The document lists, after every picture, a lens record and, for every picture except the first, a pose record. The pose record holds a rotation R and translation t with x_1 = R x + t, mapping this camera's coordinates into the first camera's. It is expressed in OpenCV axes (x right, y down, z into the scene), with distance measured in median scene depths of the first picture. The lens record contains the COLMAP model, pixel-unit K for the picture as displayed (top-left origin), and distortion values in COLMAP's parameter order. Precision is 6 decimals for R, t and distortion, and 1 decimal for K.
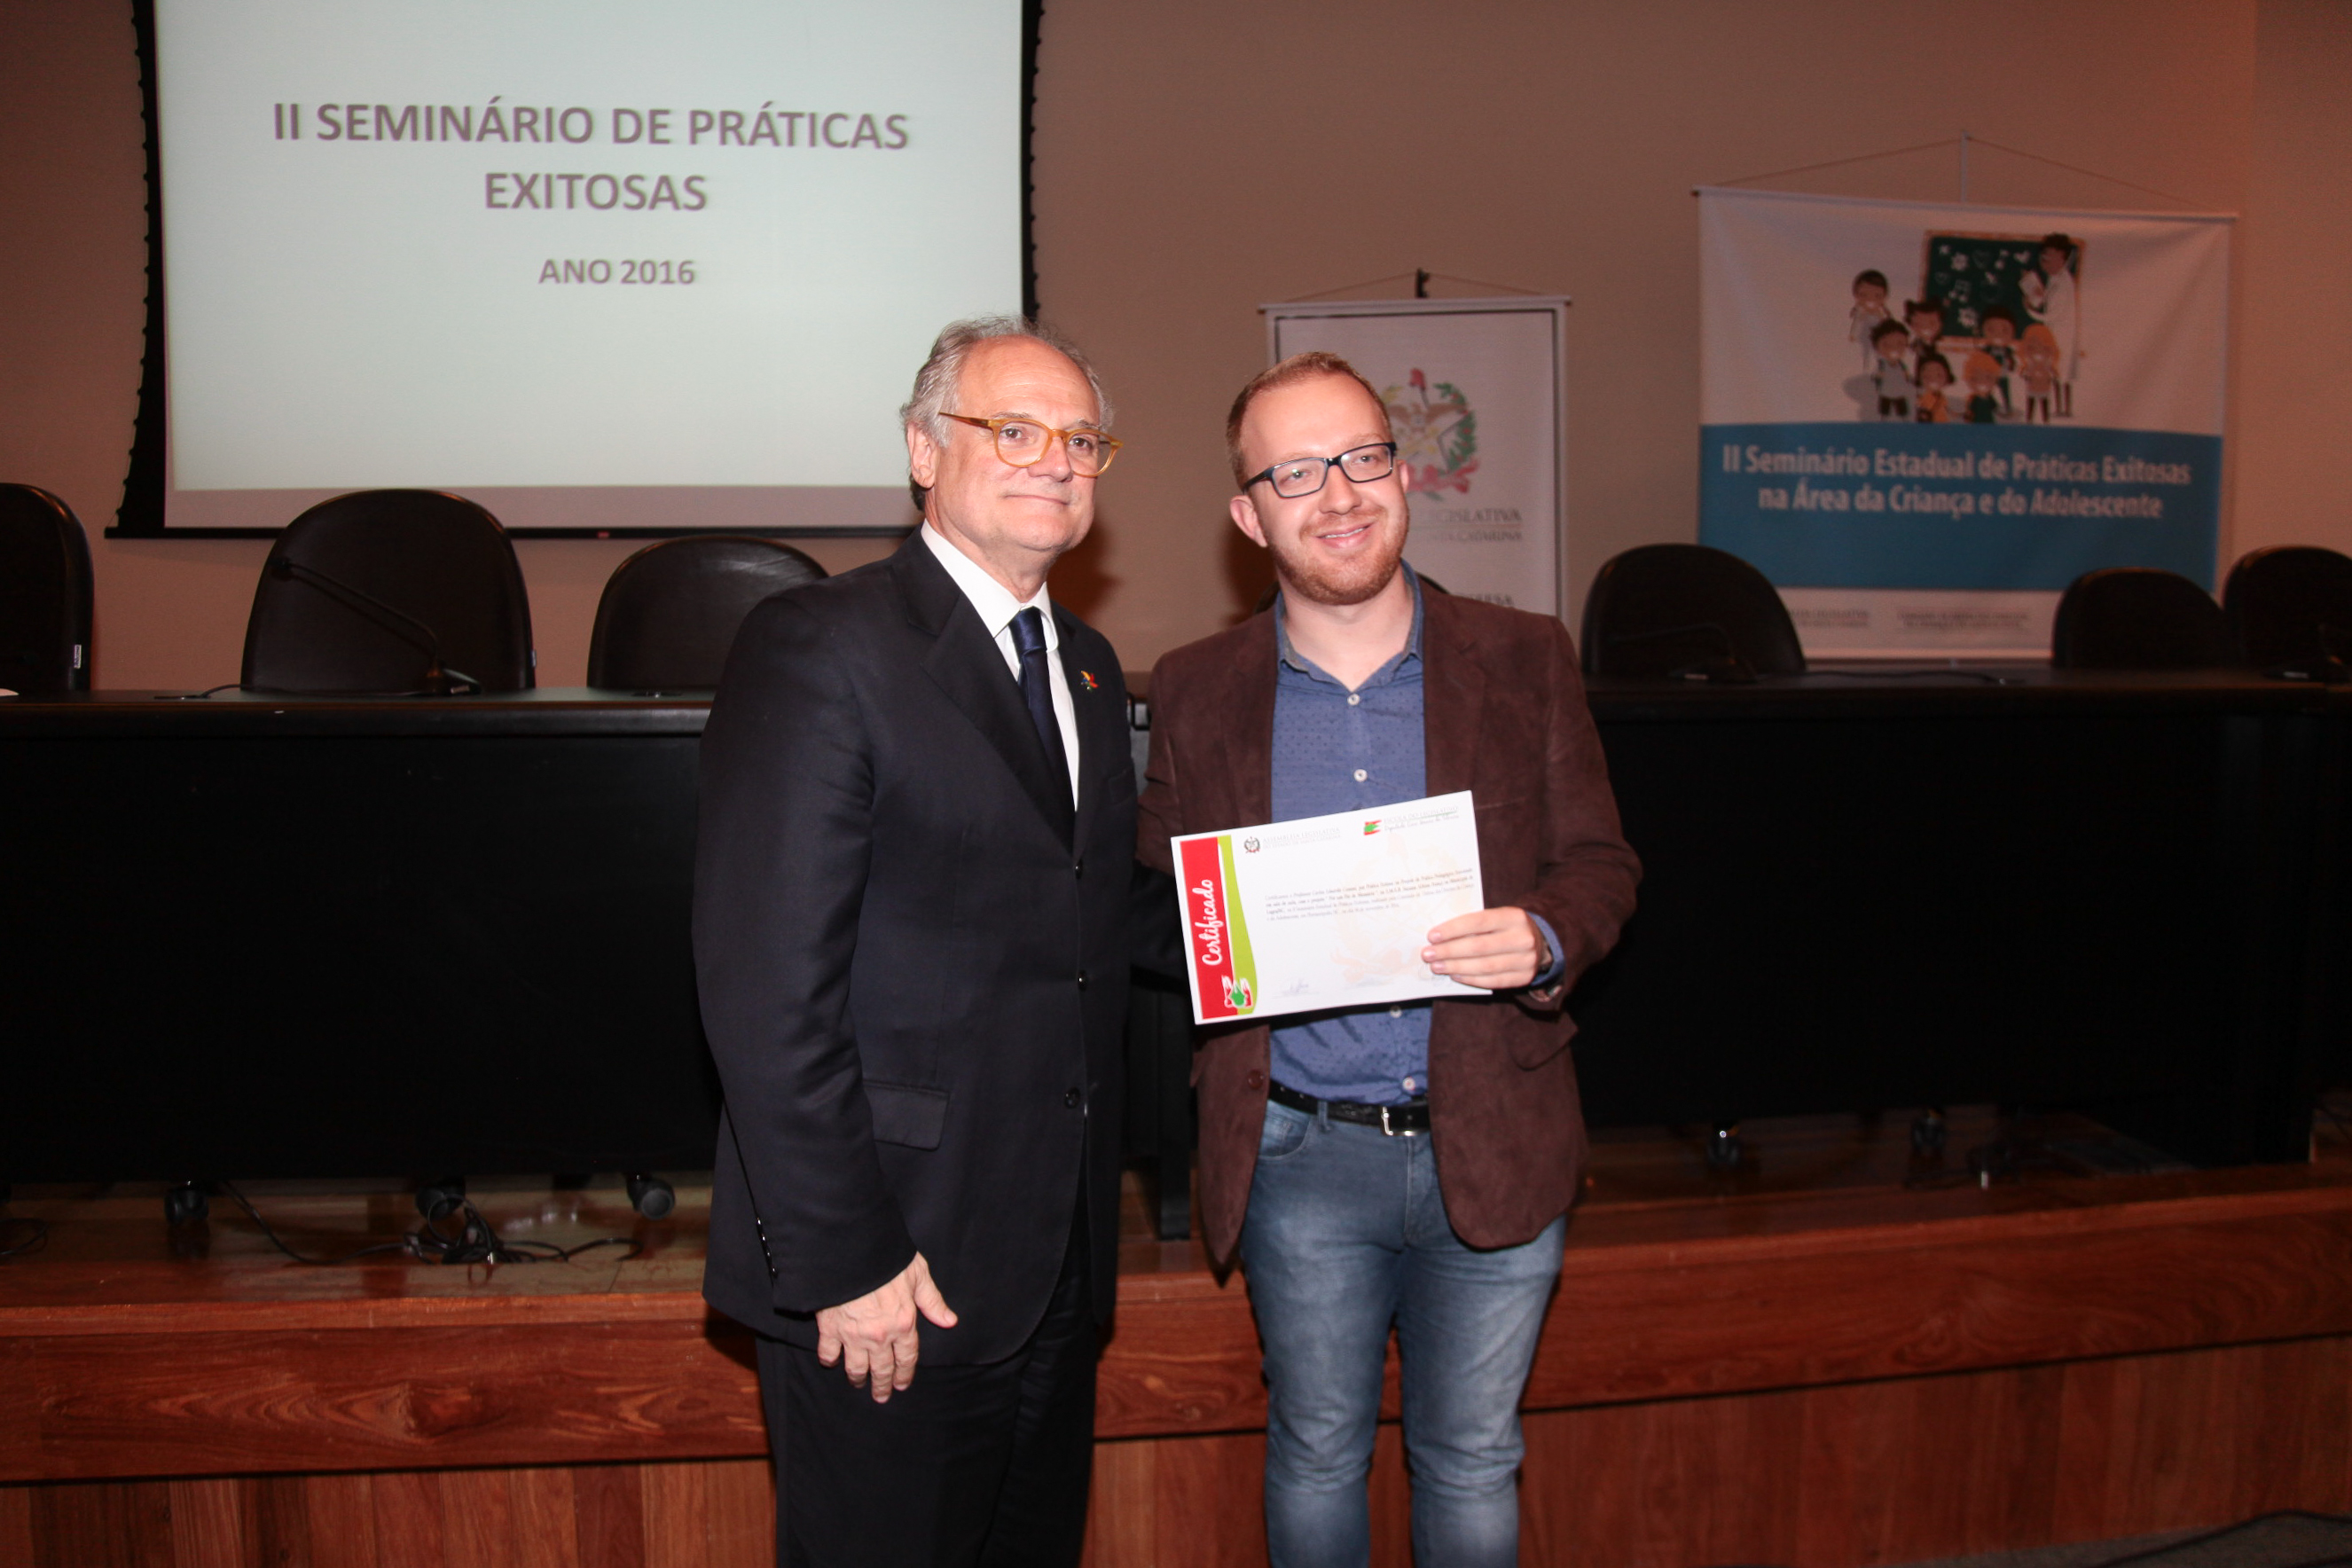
lens RADIAL K [[1807.2, 0, 1219.6], [0, 1807.2, 762.5], [0, 0, 1]] dist [-0.106784, 0.066893]
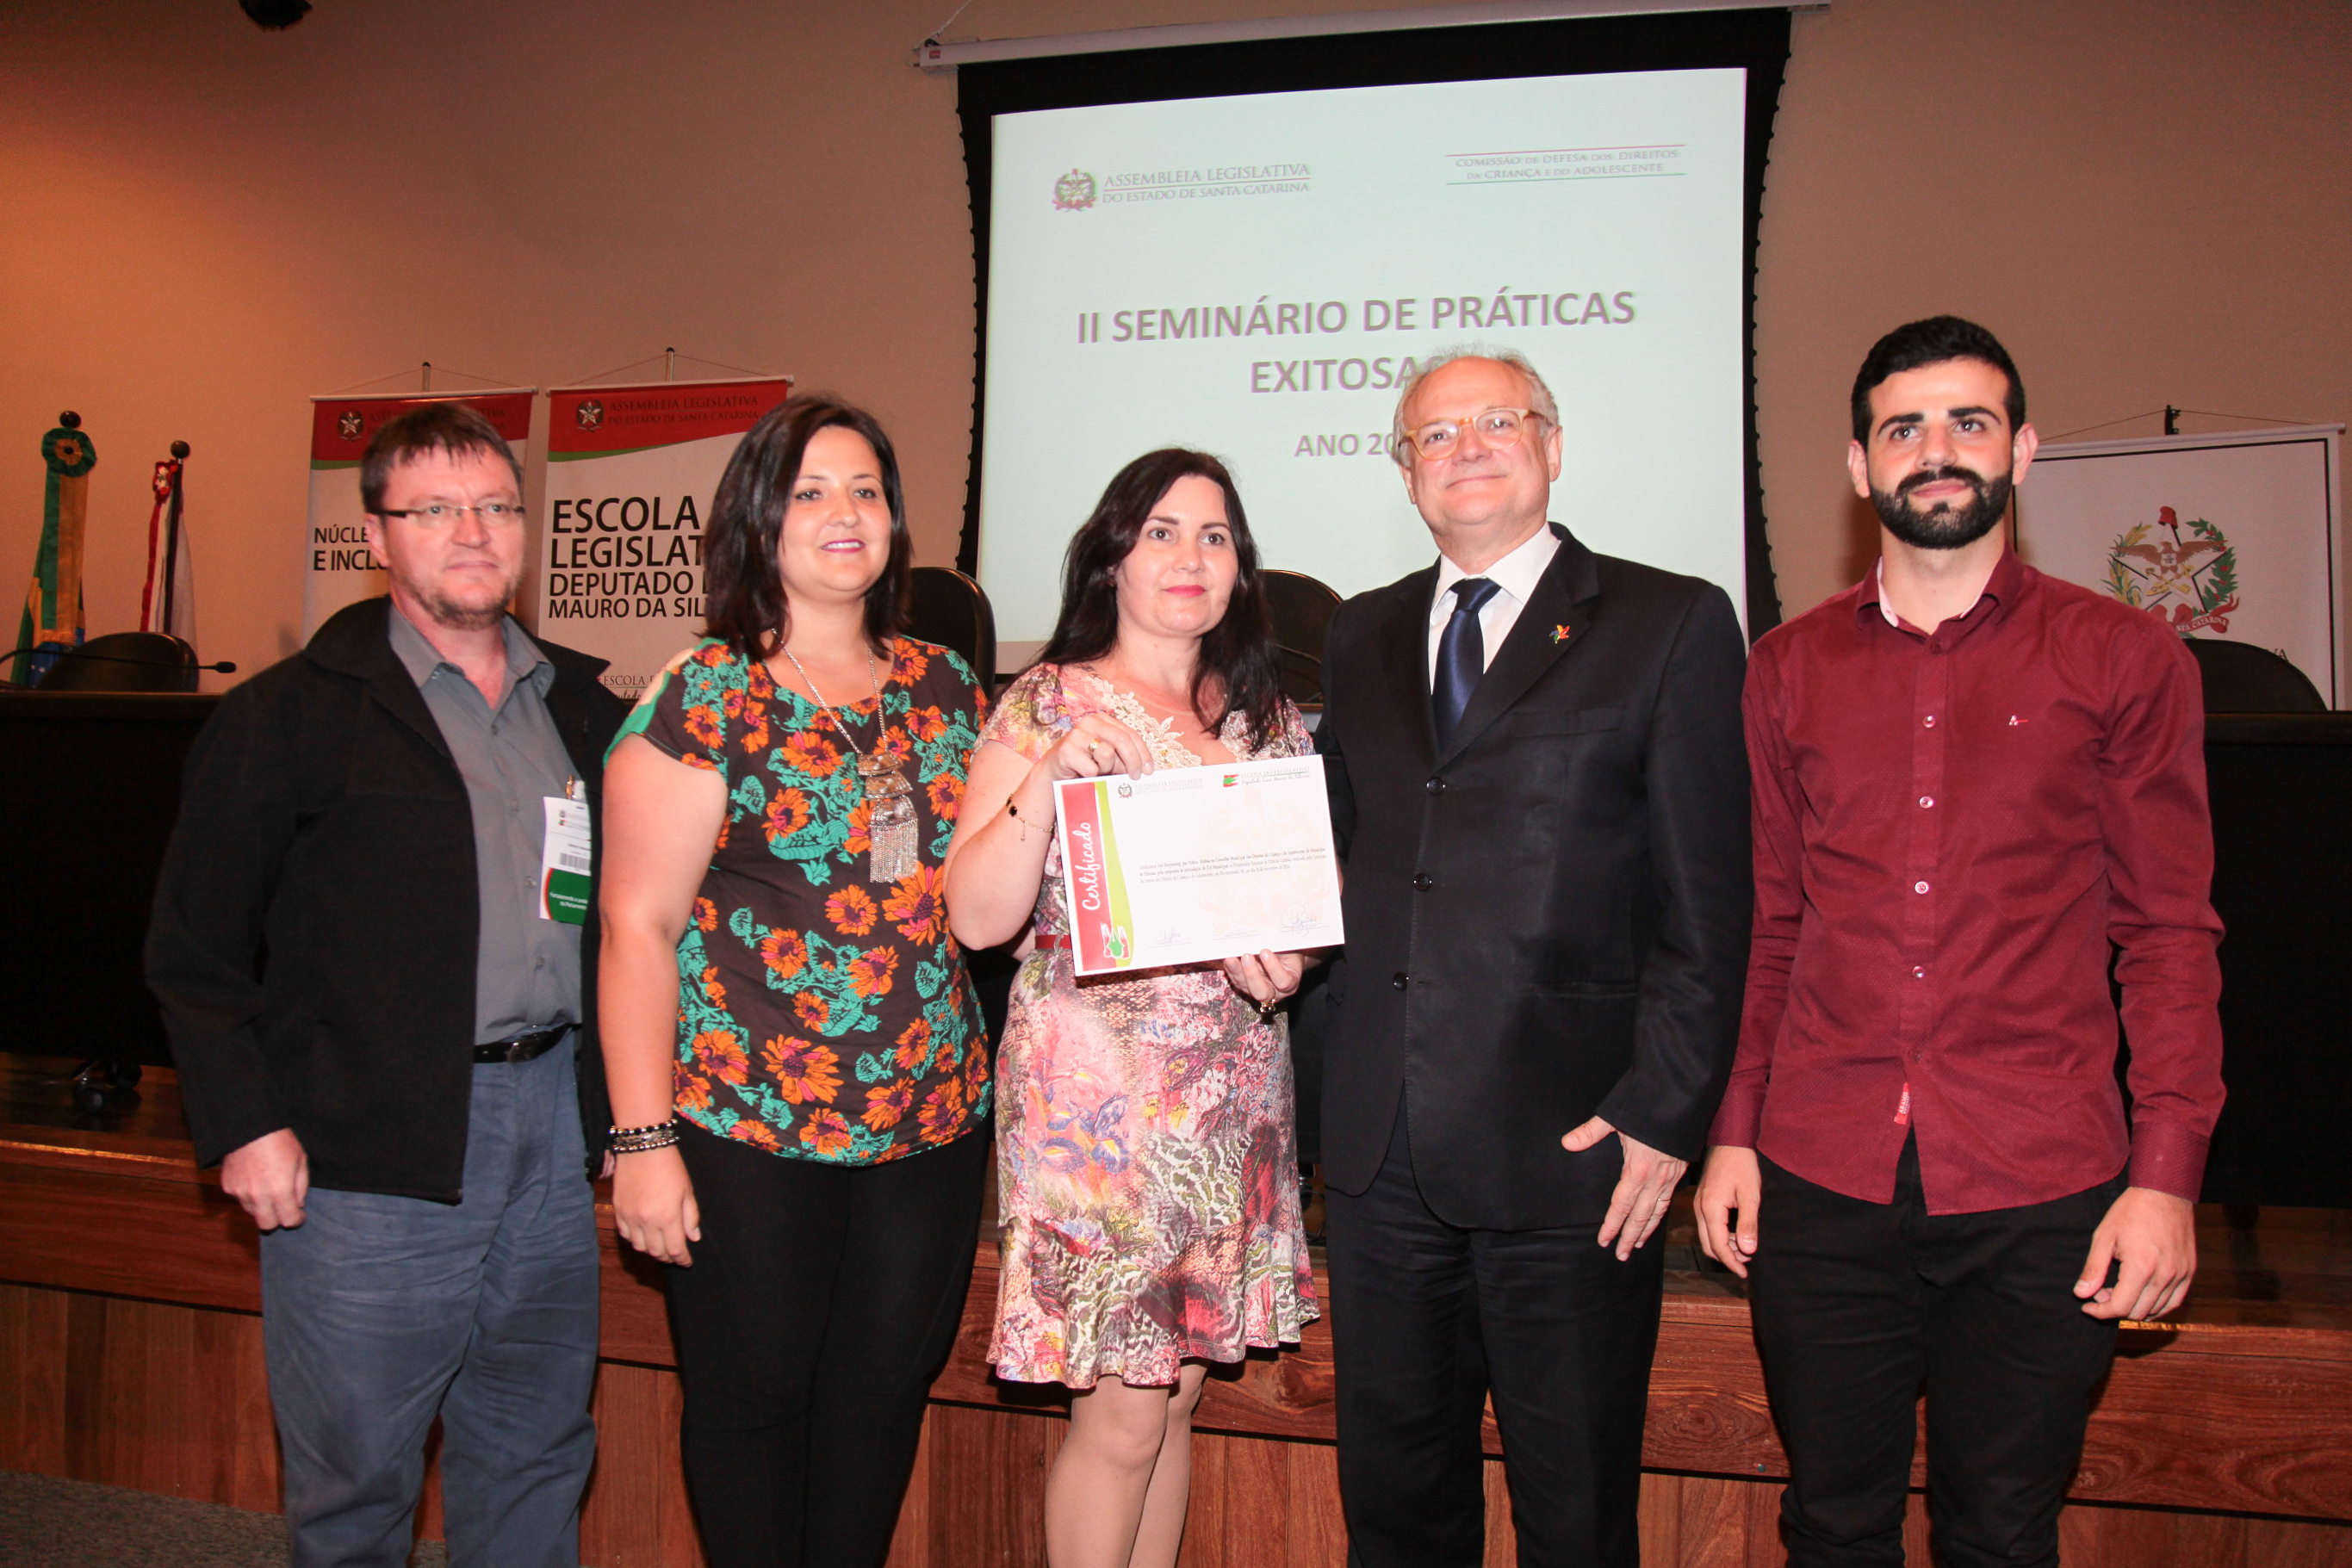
lens RADIAL K [[1729.4, 0, 1167.7], [0, 1729.4, 806.8], [0, 0, 1]] dist [-0.106144, 0.063201]
pose [[0.941424, 0.011057, -0.337043, -0.091909], [-0.053365, 0.991753, -0.116523, 0.075965], [0.332975, 0.127684, 0.934251, -0.006364]]
